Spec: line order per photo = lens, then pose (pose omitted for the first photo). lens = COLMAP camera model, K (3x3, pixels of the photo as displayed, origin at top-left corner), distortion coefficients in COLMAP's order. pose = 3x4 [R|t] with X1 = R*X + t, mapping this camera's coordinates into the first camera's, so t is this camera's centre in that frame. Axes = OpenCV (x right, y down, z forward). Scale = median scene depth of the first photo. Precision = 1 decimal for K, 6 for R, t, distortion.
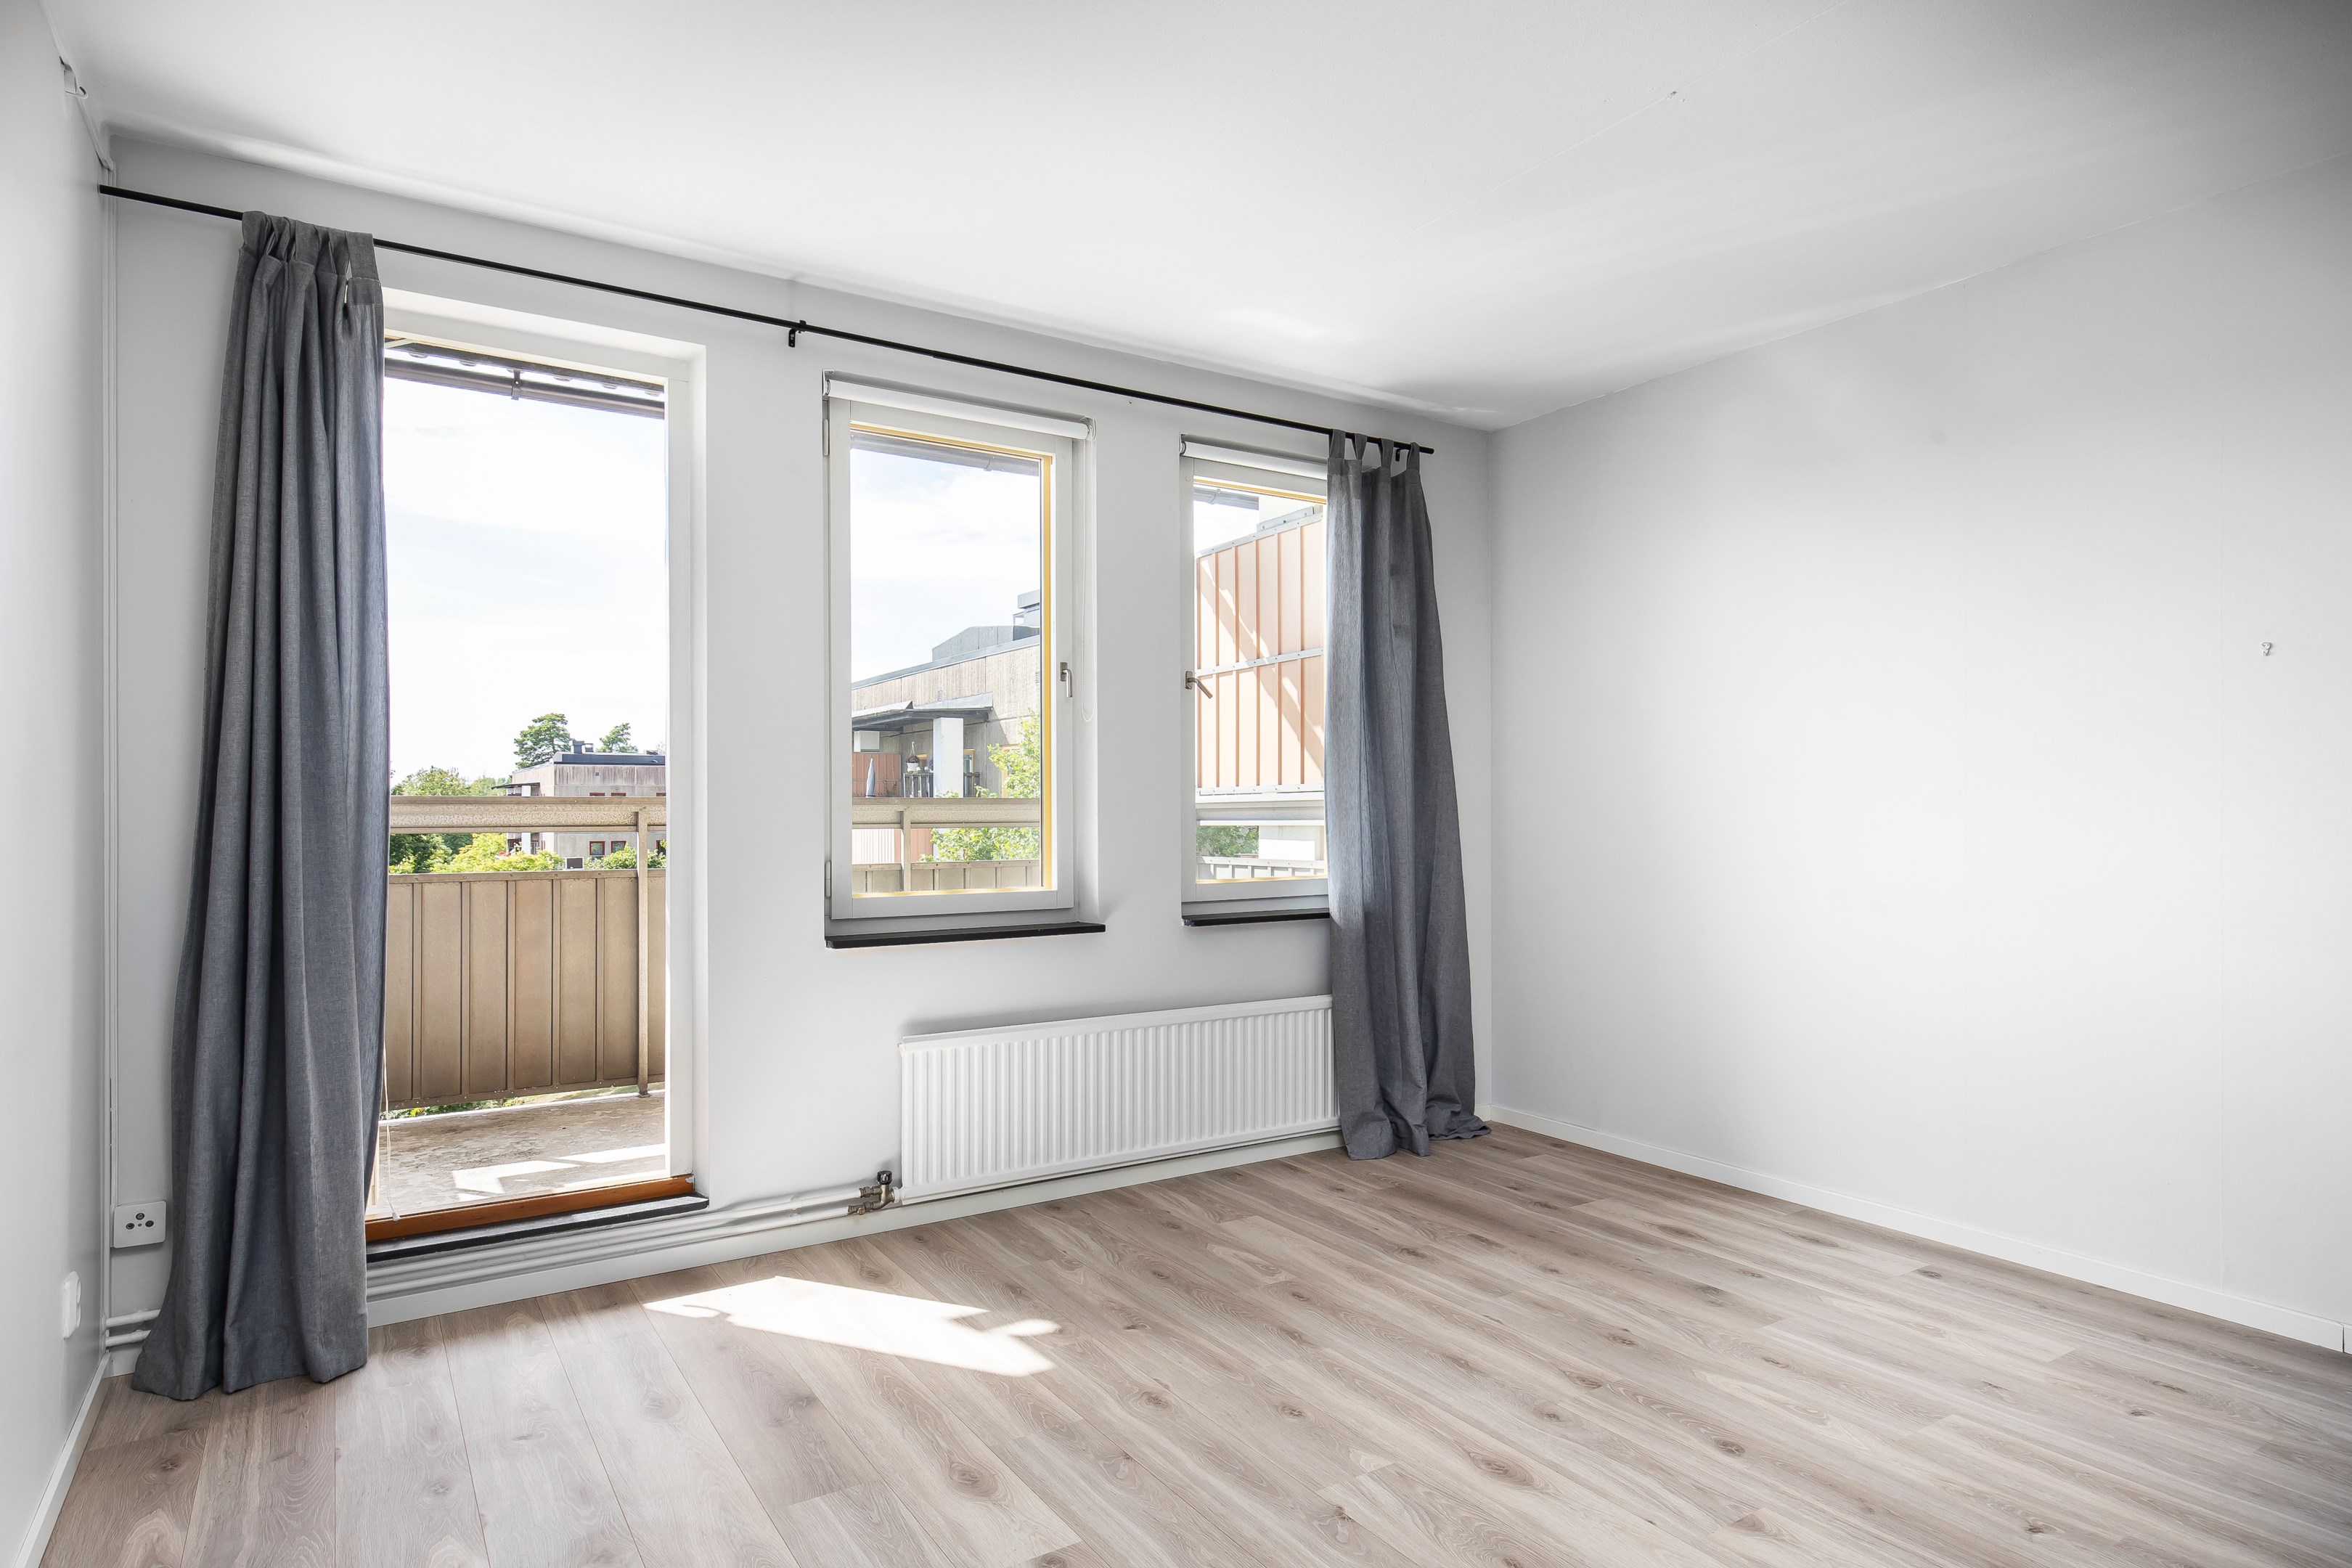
lens RADIAL K [[1301.8, 0, 1172.2], [0, 1301.8, 799.3], [0, 0, 1]] dist [0.002933, -0.000330]
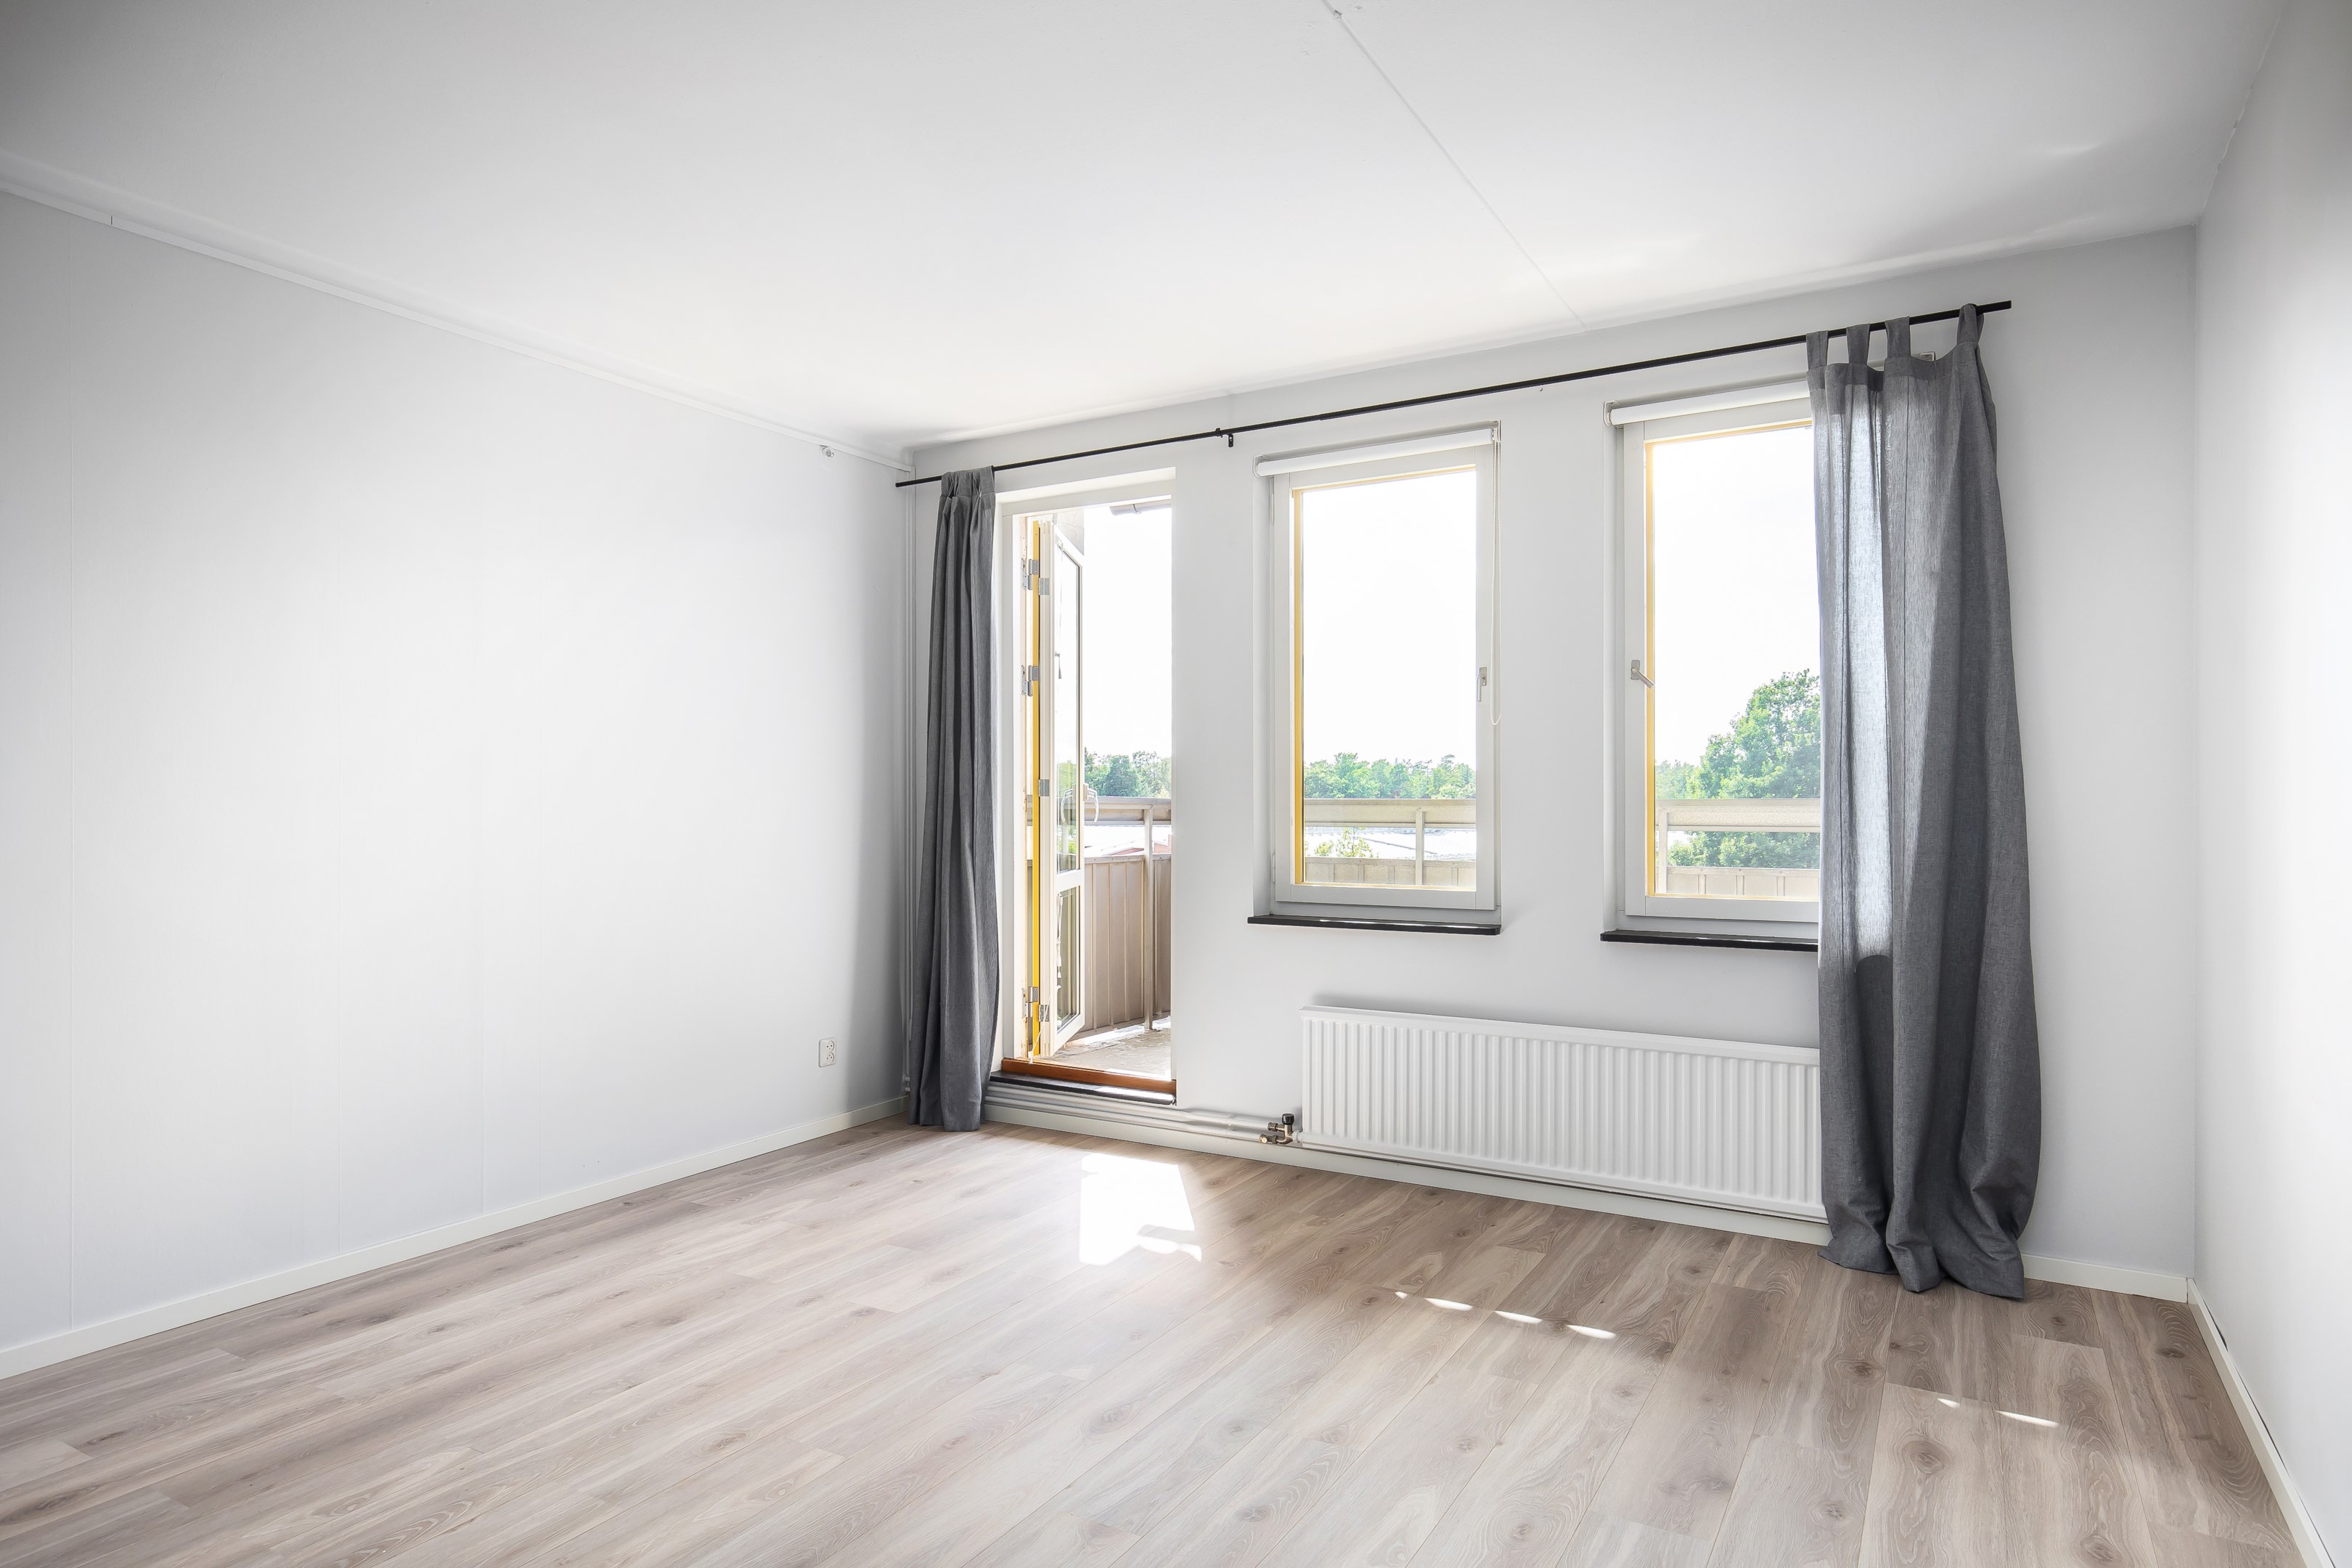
lens RADIAL K [[1349.8, 0, 1176.0], [0, 1349.8, 784.0], [0, 0, 1]] dist [0.007138, 0.000415]
pose [[0.450147, -0.012472, -0.892868, 0.841976], [0.002966, 0.999918, -0.012472, -0.001453], [0.892950, 0.002966, 0.450147, 0.350860]]
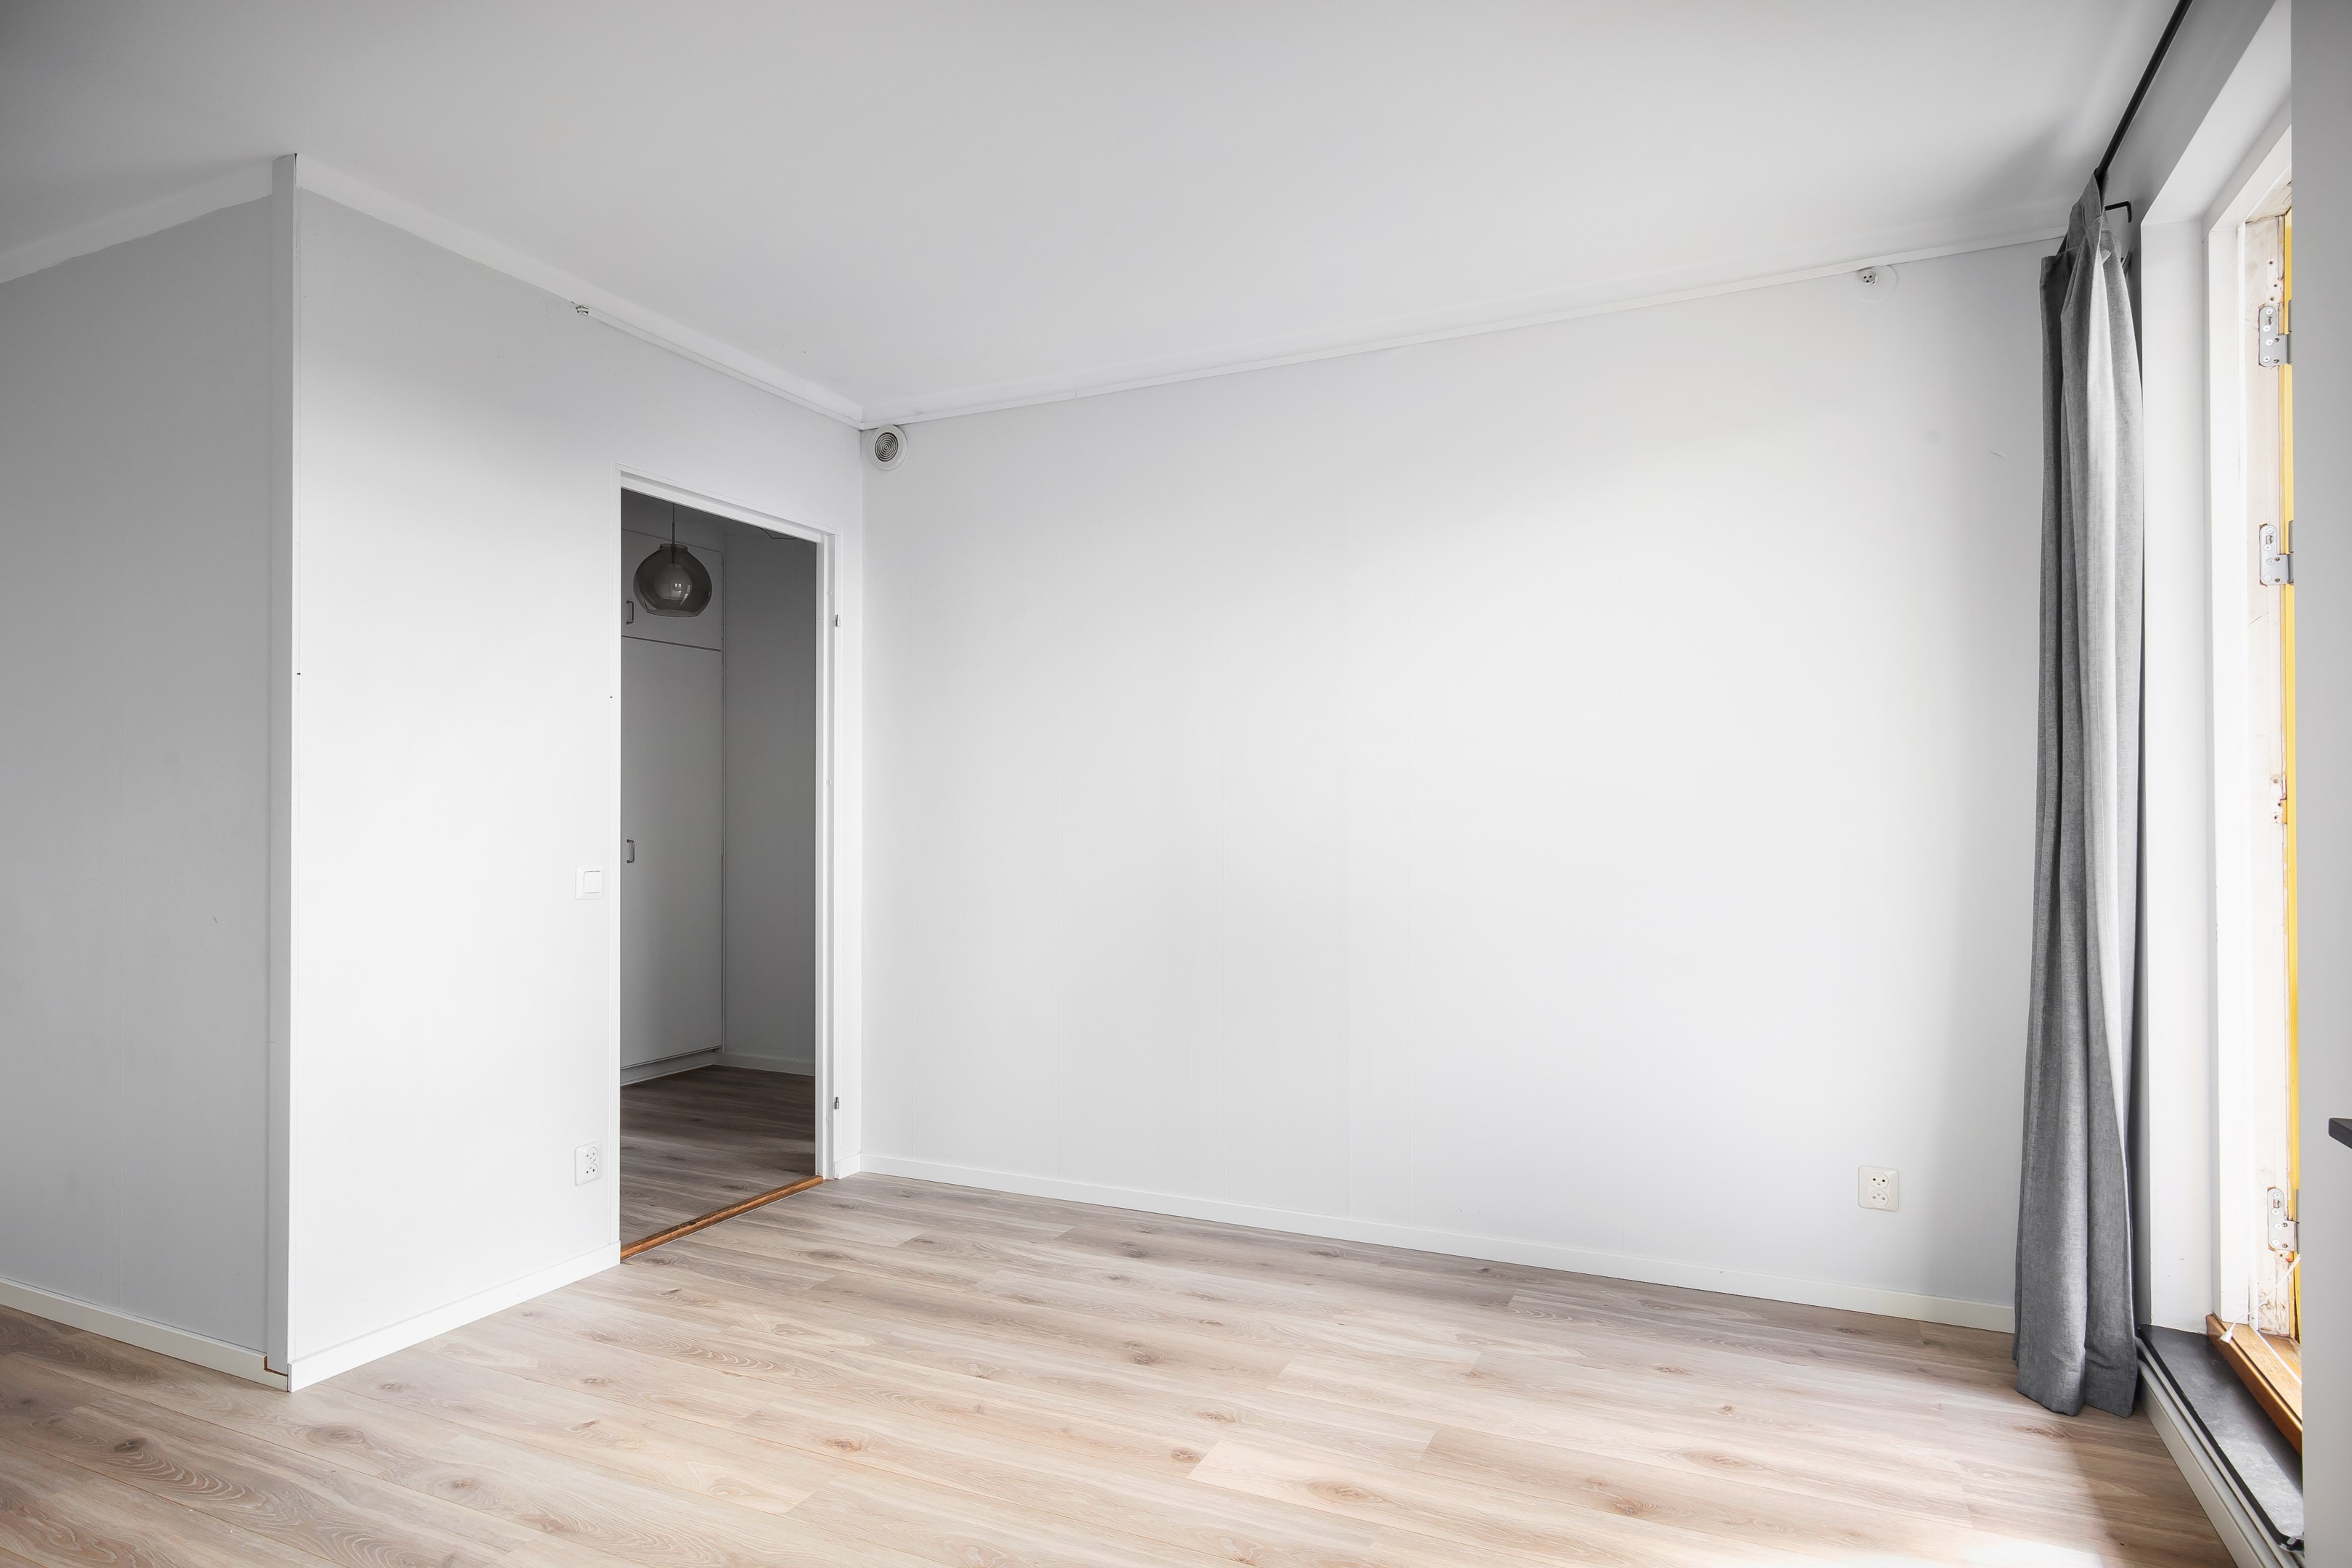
lens RADIAL K [[1301.8, 0, 1172.2], [0, 1301.8, 799.3], [0, 0, 1]] dist [0.002933, -0.000330]
pose [[-0.843261, -0.004991, -0.537481, 0.320557], [0.001407, 0.999933, -0.011493, 0.000742], [0.537502, -0.010448, -0.843198, 1.143675]]
